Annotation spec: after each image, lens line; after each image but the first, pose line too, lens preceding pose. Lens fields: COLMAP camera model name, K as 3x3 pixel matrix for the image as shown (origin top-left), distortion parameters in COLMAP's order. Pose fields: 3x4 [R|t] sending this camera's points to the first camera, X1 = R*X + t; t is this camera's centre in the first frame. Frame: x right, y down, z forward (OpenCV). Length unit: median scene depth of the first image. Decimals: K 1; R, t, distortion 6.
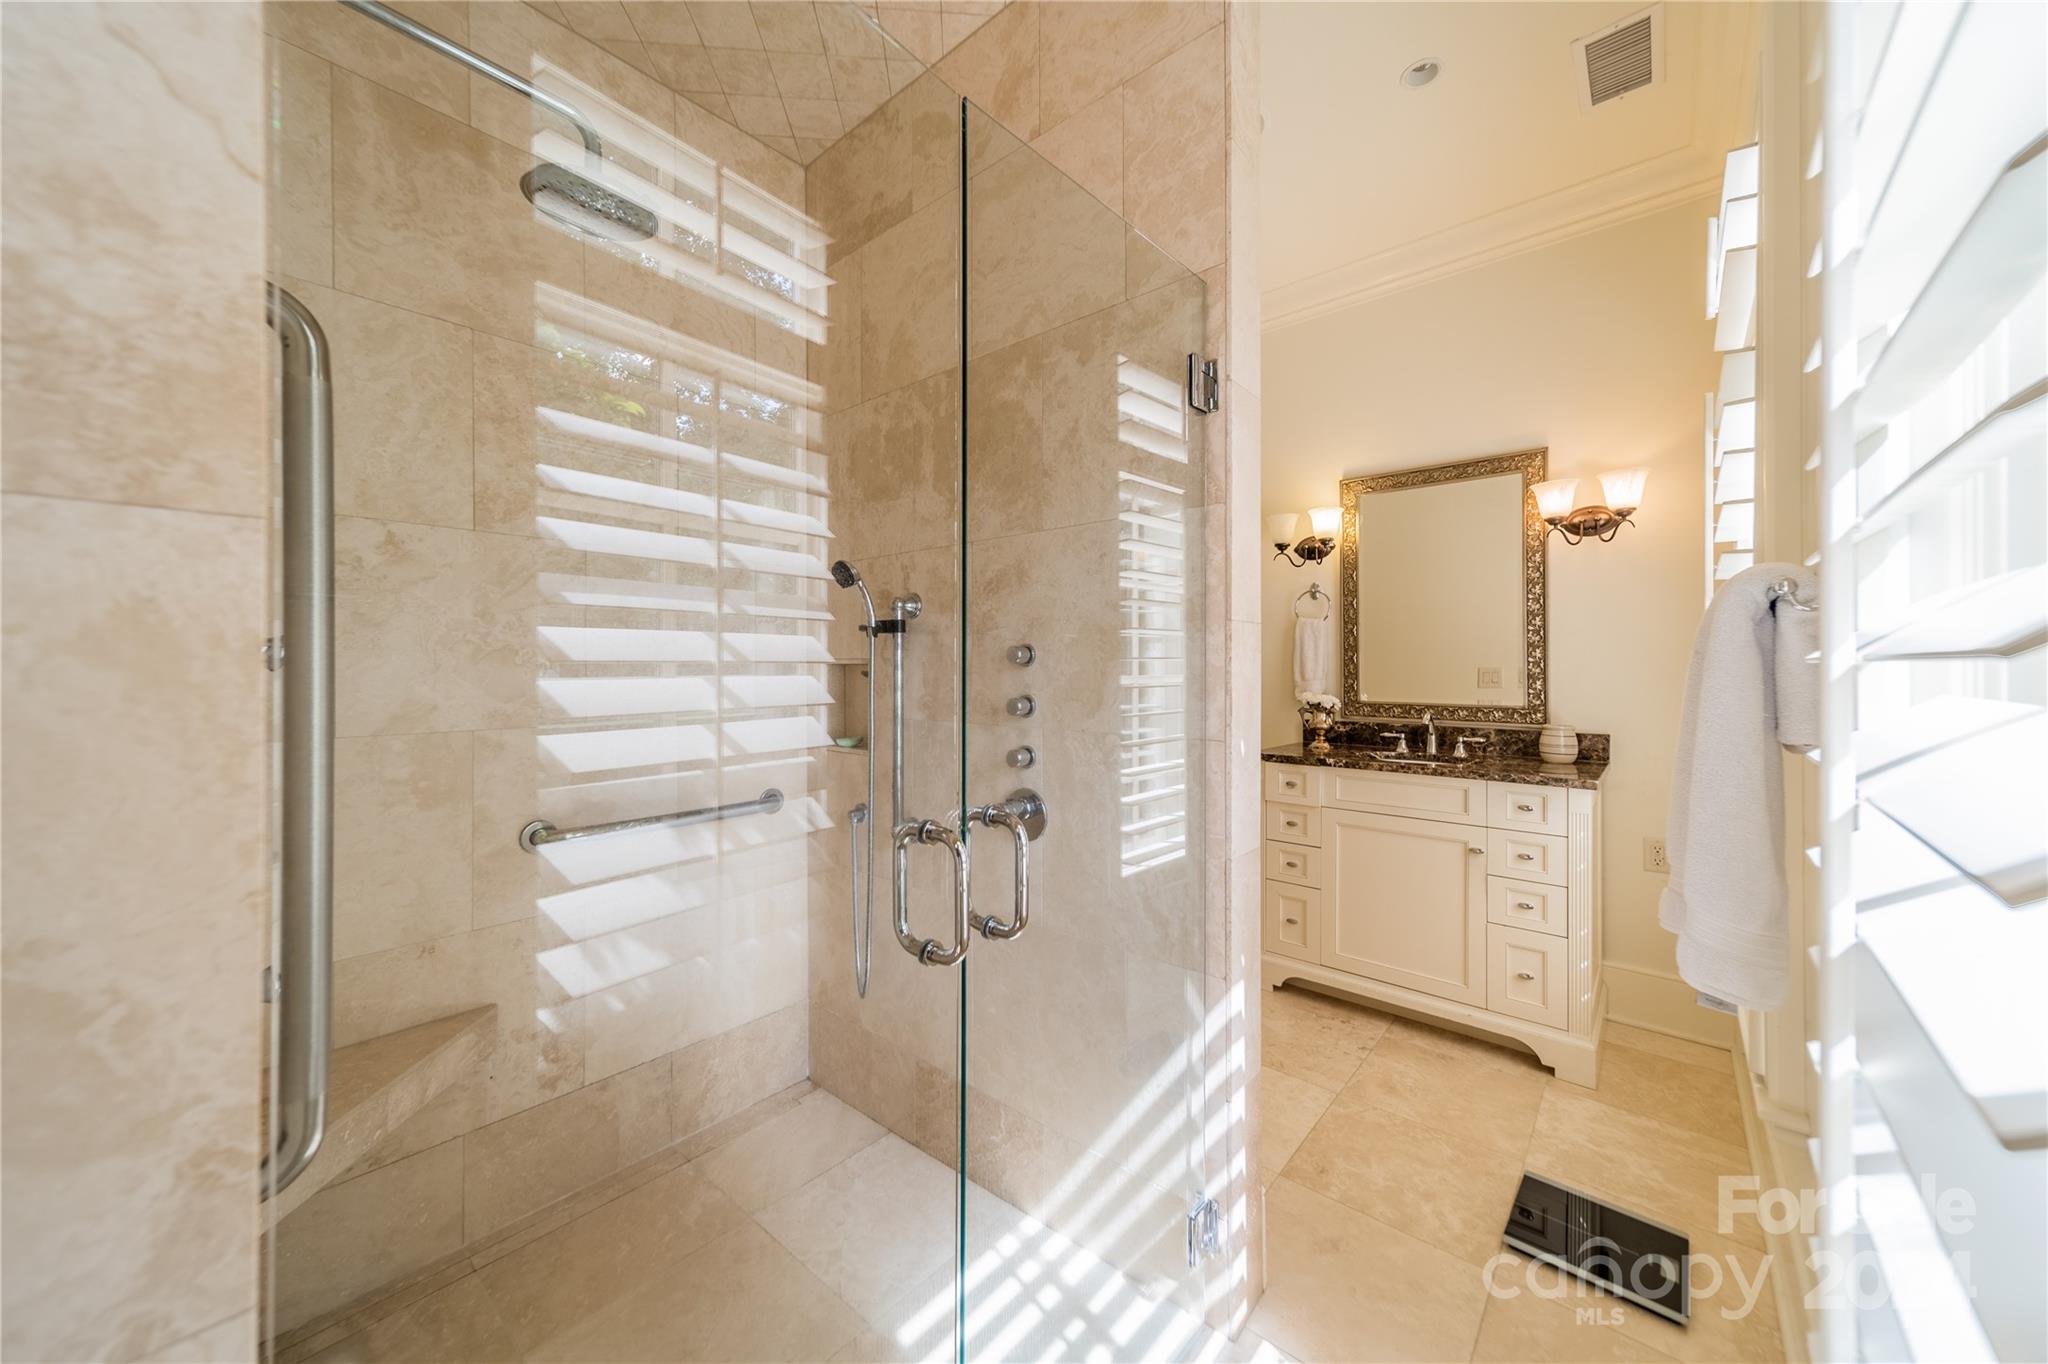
lens RADIAL K [[736.8, 0, 1024.0], [0, 736.8, 682.0], [0, 0, 1]] dist [-0.000014, -0.000003]
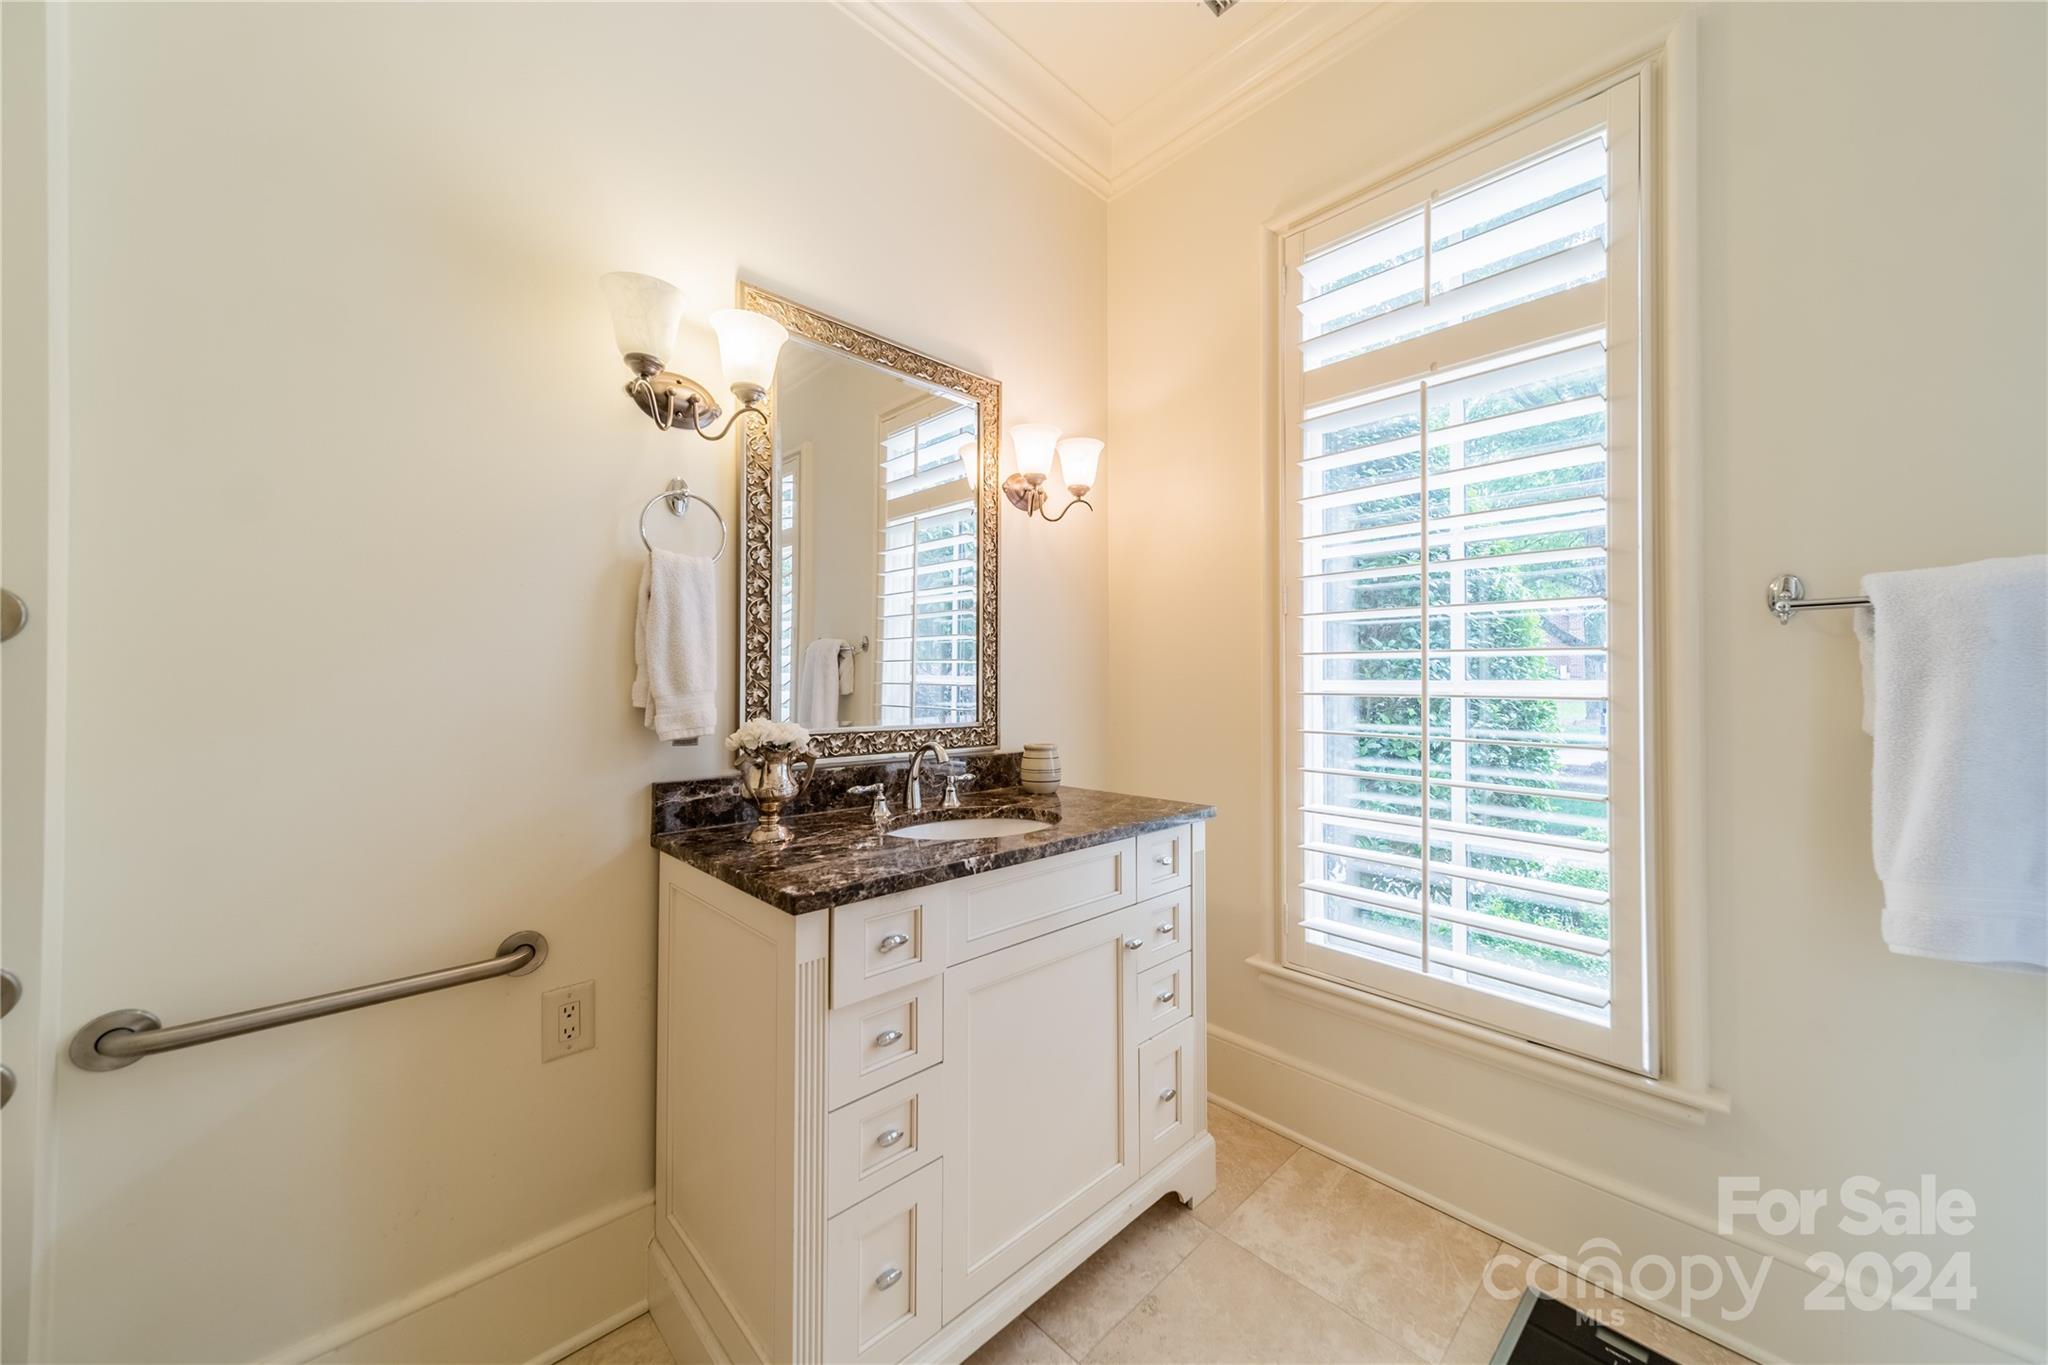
lens RADIAL K [[711.7, 0, 1024.0], [0, 711.7, 682.5], [0, 0, 1]] dist [0.000358, -0.000012]
pose [[0.103539, 0.002883, 0.994621, -0.025701], [0.014638, 0.999883, -0.004422, -0.003485], [-0.994518, 0.015017, 0.103485, 1.005099]]
